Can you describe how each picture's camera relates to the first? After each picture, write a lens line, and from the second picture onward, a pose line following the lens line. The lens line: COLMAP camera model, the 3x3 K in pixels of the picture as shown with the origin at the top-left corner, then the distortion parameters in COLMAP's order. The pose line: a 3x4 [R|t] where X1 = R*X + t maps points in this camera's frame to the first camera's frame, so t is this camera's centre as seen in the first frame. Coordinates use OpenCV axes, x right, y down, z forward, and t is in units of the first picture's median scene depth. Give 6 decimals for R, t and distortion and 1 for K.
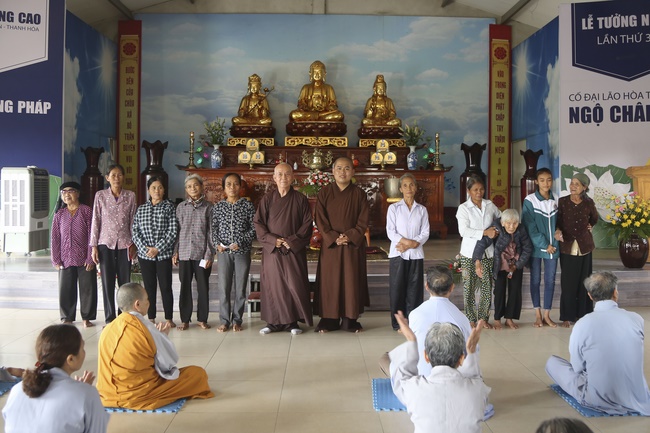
lens RADIAL K [[449.9, 0, 328.9], [0, 449.9, 212.2], [0, 0, 1]] dist [-0.099989, 0.037421]
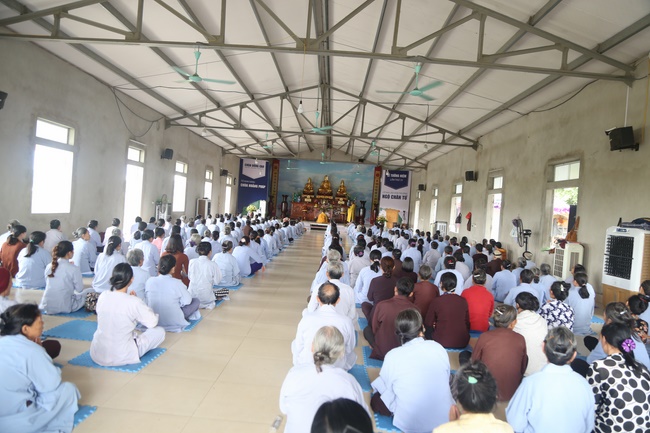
lens RADIAL K [[449.9, 0, 323.8], [0, 449.9, 220.1], [0, 0, 1]] dist [-0.099989, 0.037421]
pose [[0.996127, 0.071978, -0.050504, 0.170749], [-0.072996, 0.997159, -0.018609, 0.111652], [0.049021, 0.022224, 0.998550, -2.795798]]
